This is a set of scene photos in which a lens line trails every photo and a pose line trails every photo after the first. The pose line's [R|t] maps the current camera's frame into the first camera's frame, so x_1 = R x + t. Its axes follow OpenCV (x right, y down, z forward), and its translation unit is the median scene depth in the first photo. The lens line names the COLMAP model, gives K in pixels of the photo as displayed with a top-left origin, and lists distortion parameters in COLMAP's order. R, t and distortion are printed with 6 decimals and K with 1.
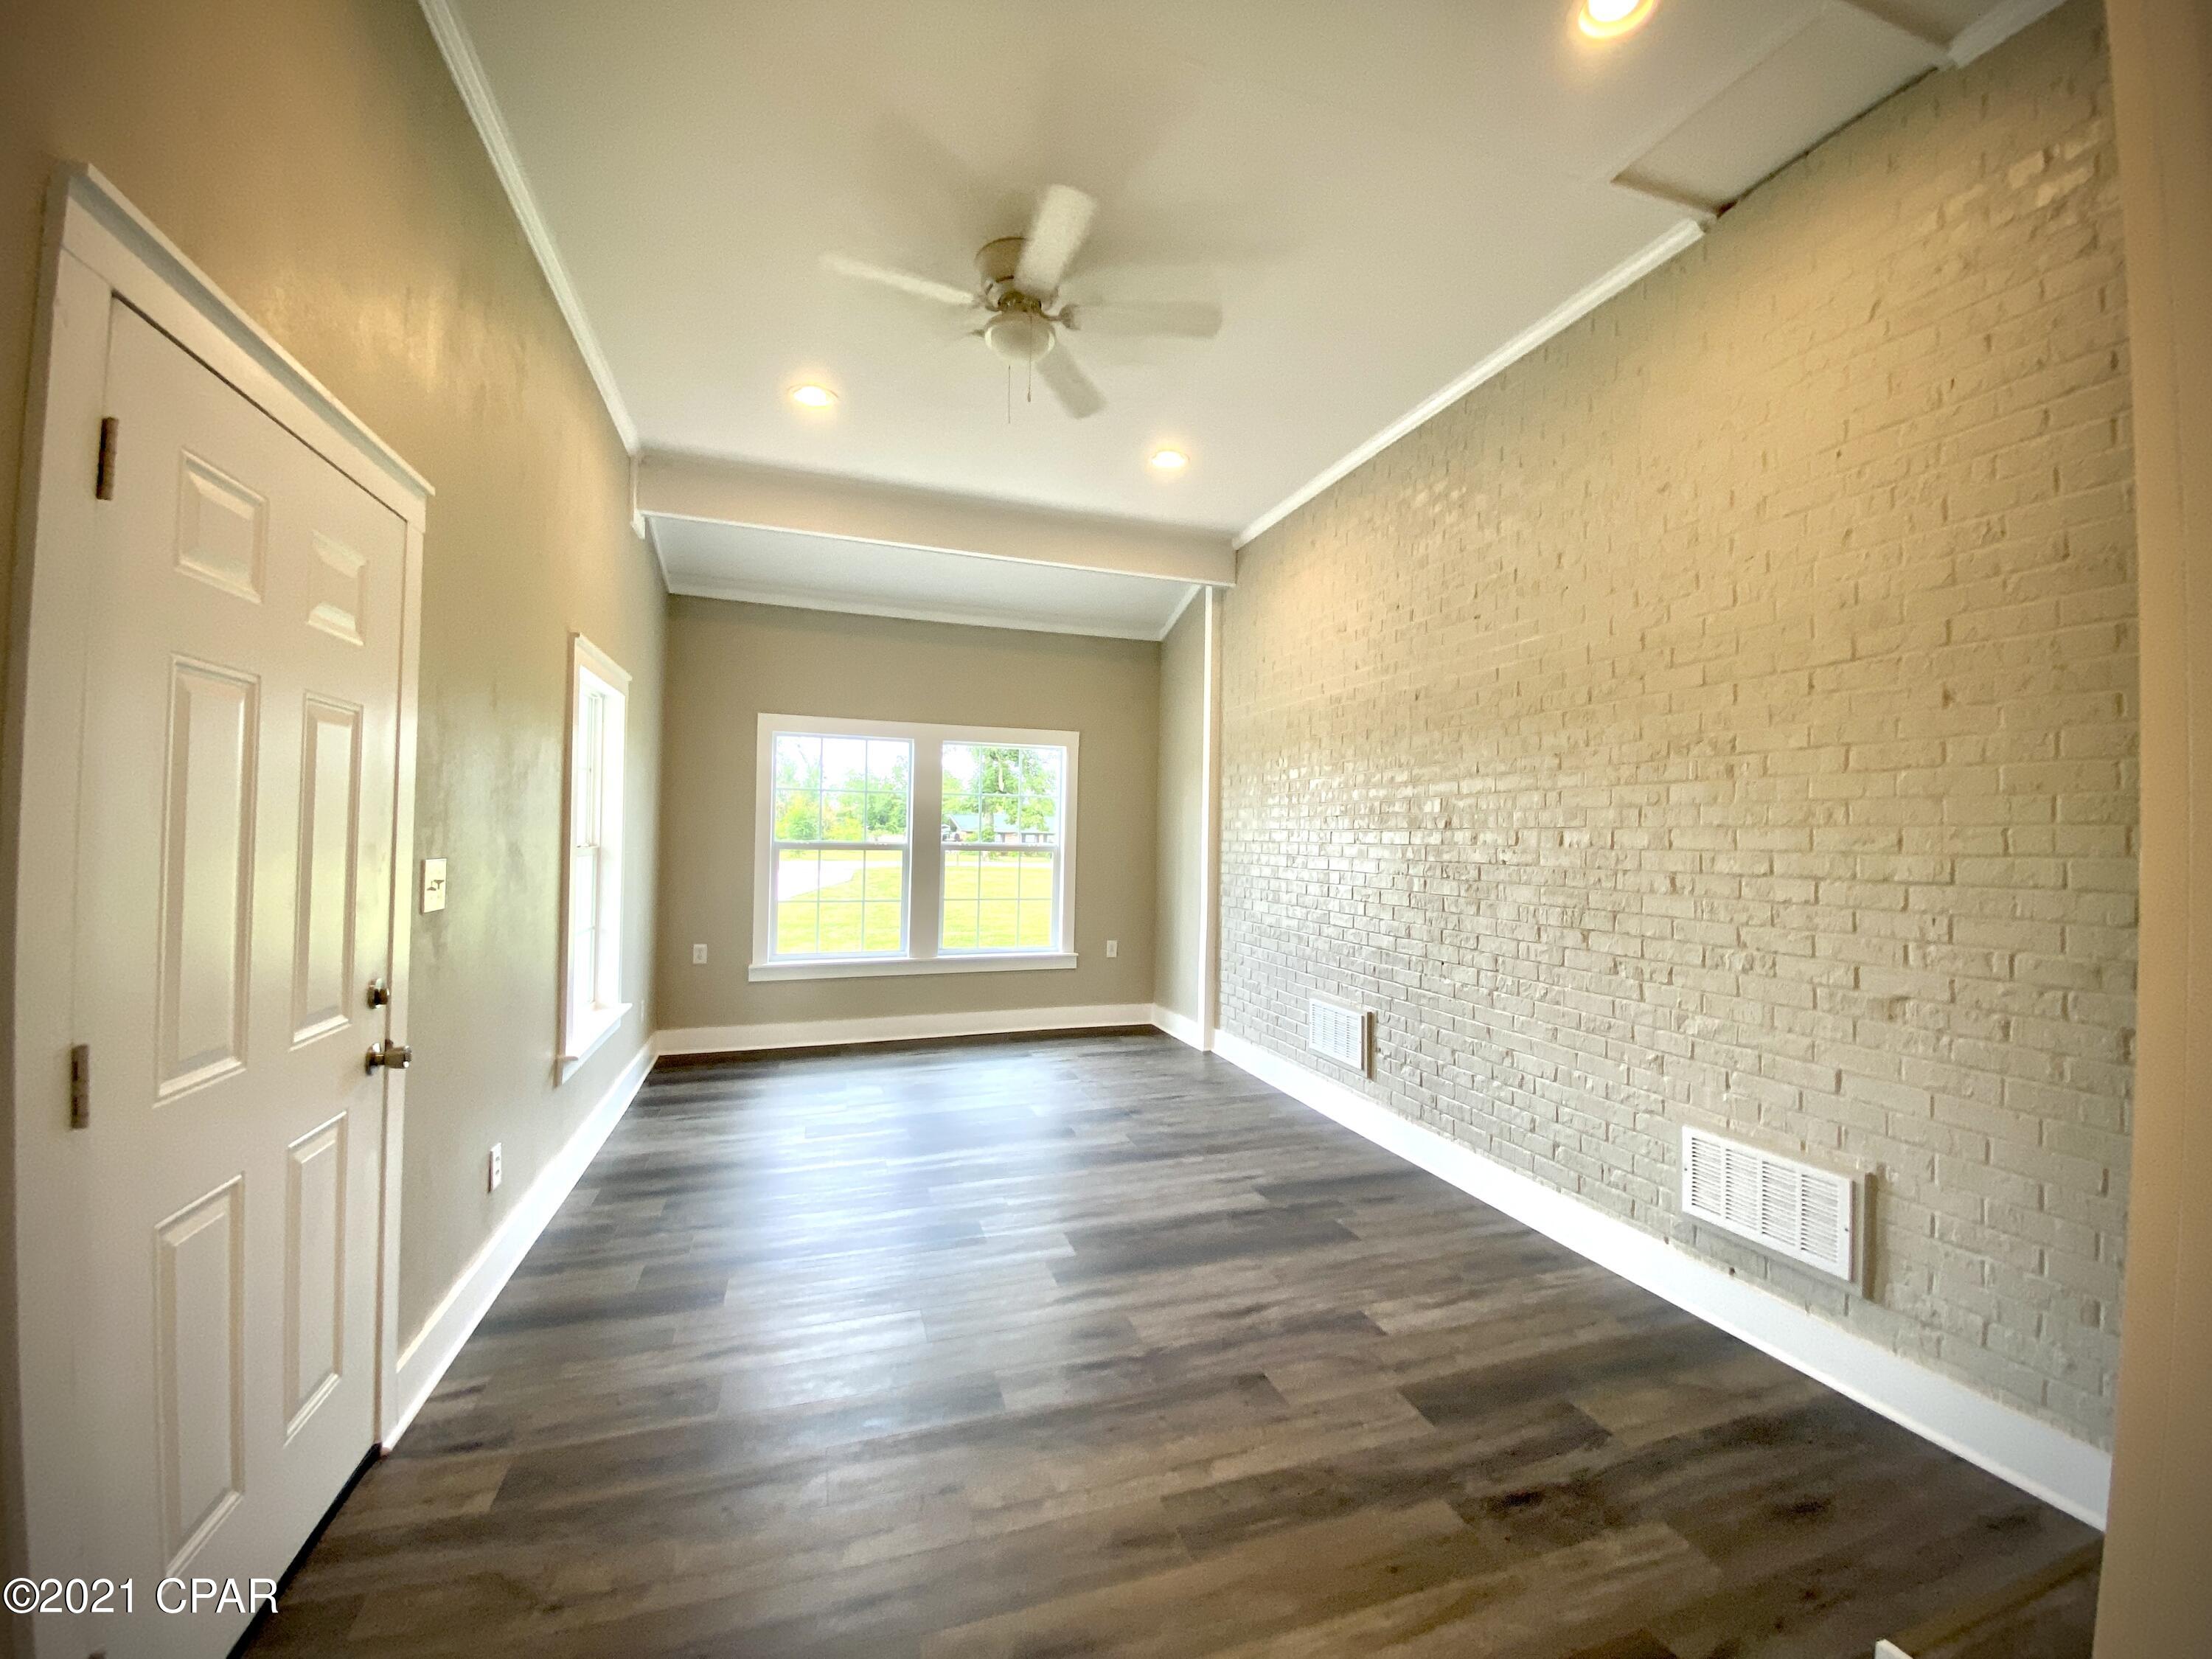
lens RADIAL K [[896.7, 0, 1102.9], [0, 896.7, 821.8], [0, 0, 1]] dist [0.035468, -0.028914]
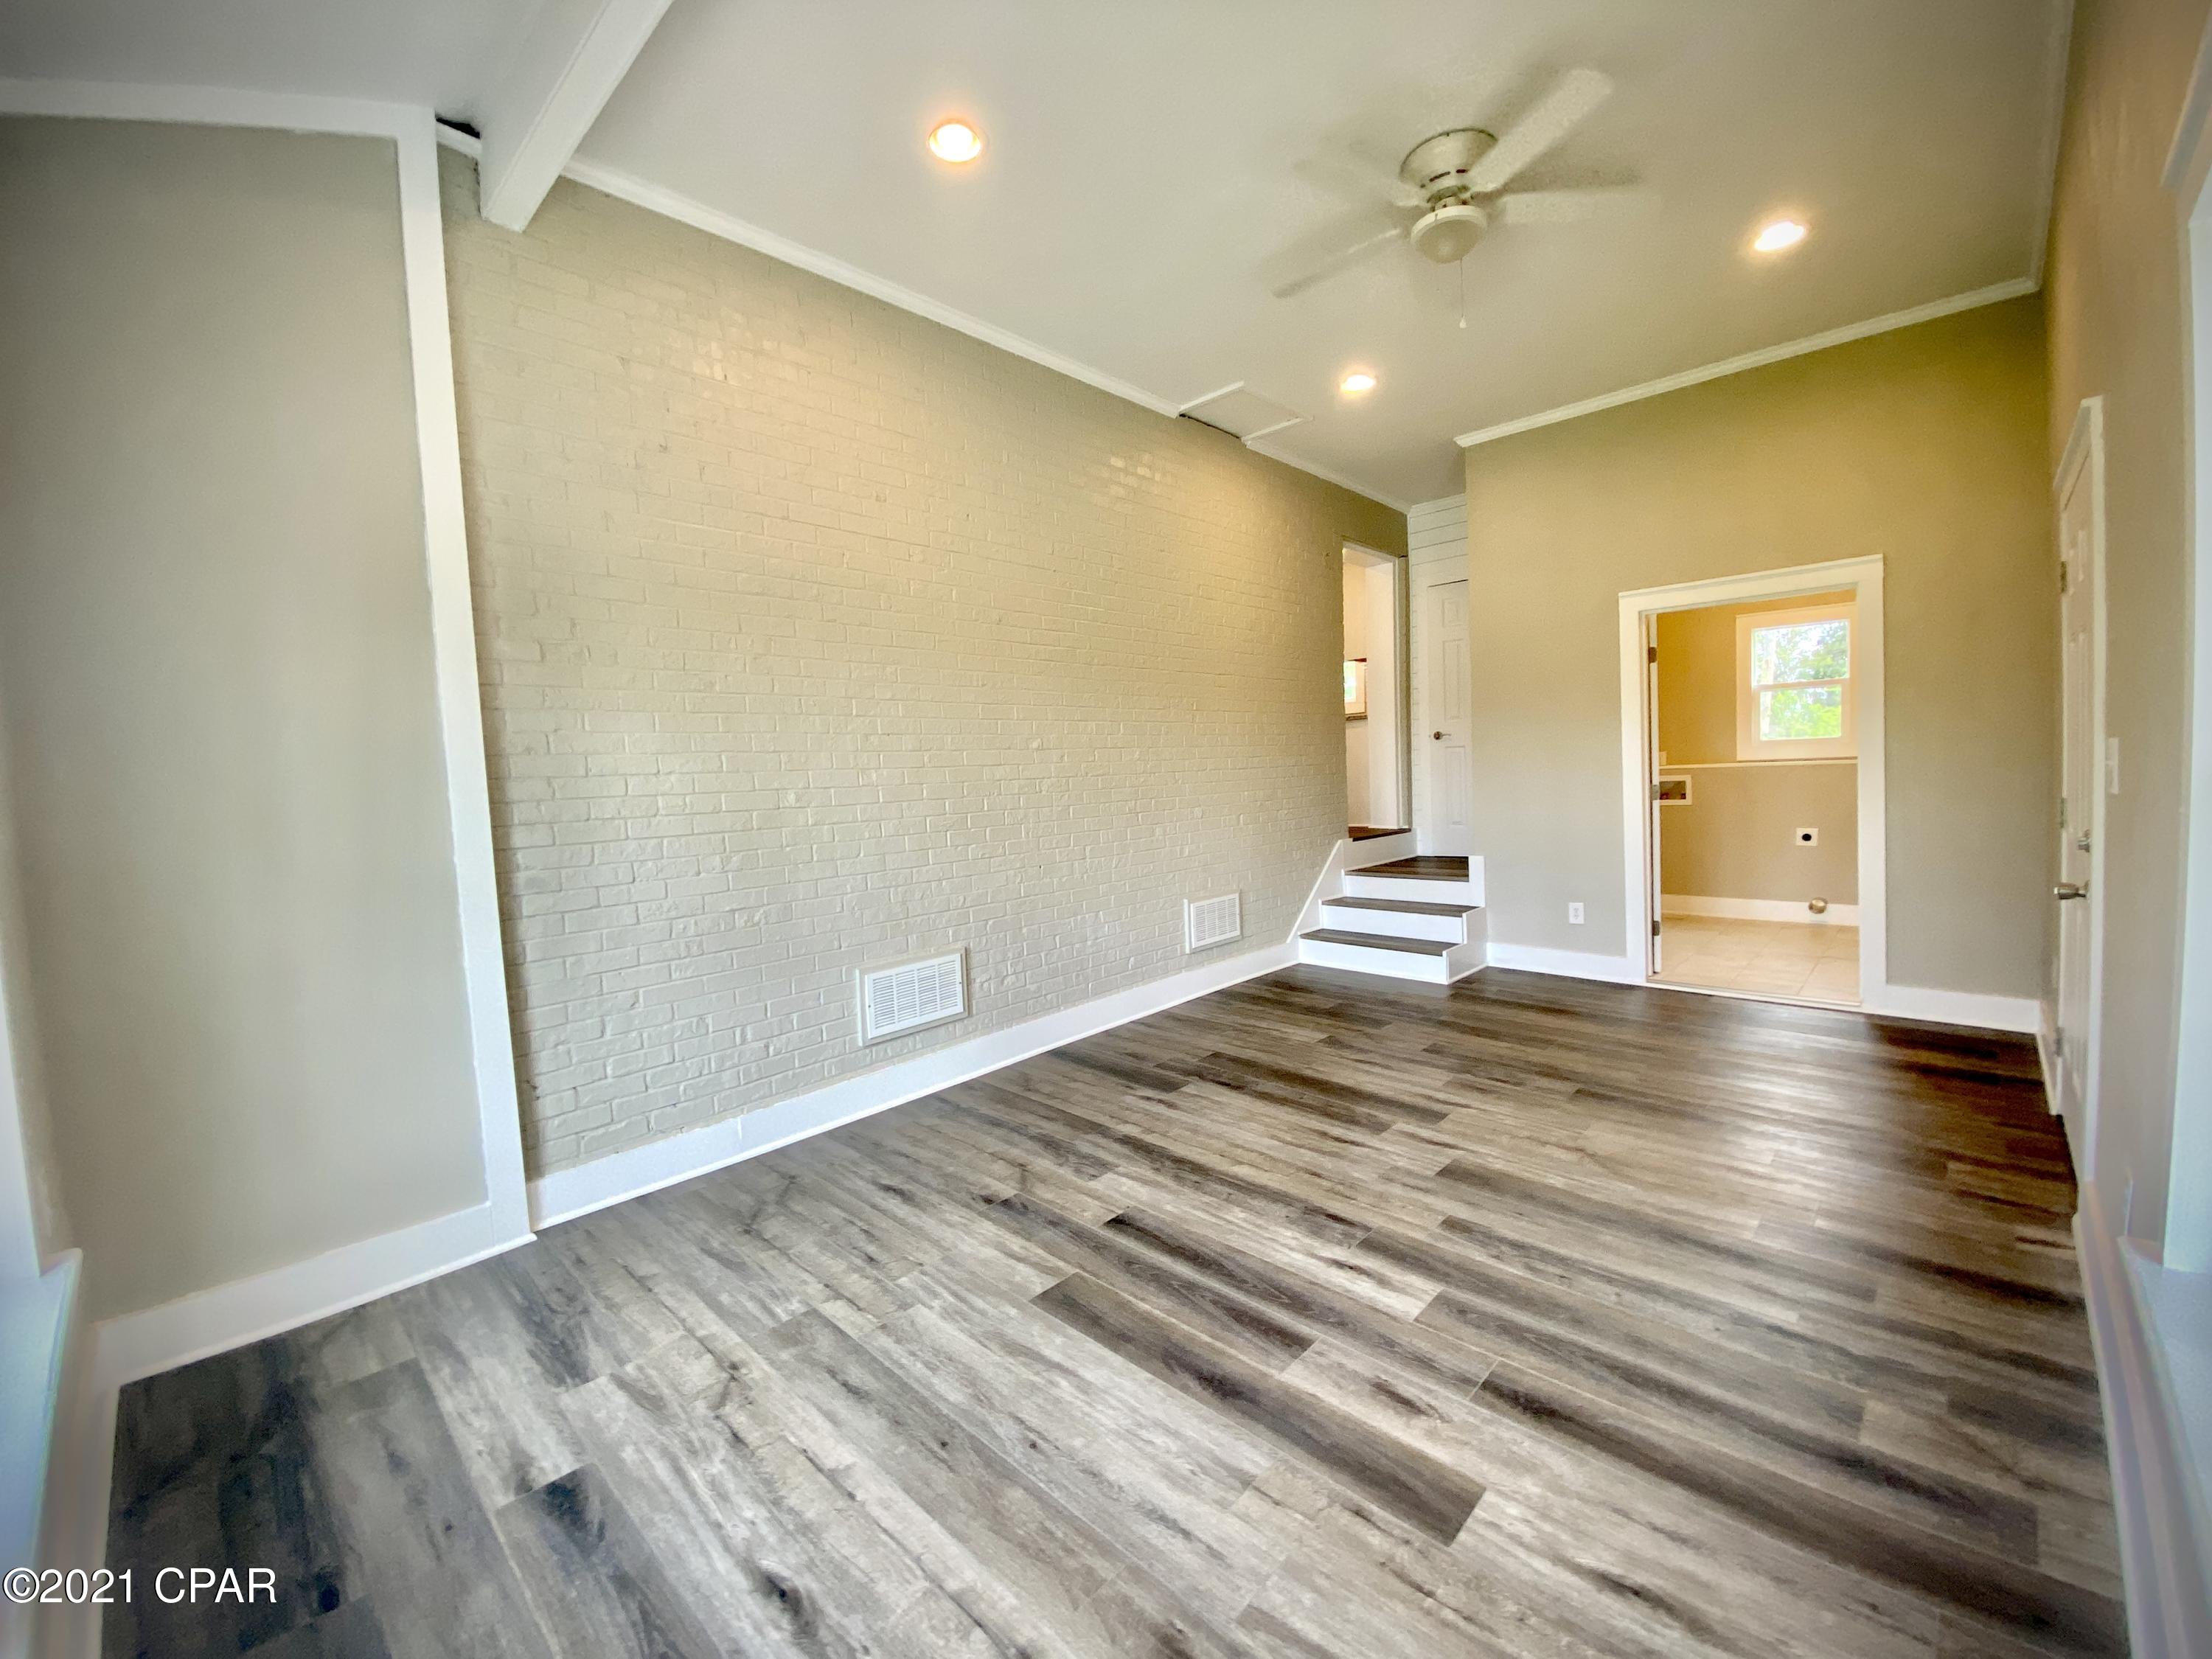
lens RADIAL K [[896.7, 0, 1102.9], [0, 896.7, 821.8], [0, 0, 1]] dist [0.035468, -0.028914]
pose [[-0.478649, -0.051081, 0.876519, -0.819104], [0.016097, 0.997628, 0.066929, 0.033683], [-0.877859, 0.046144, -0.476692, 1.859726]]
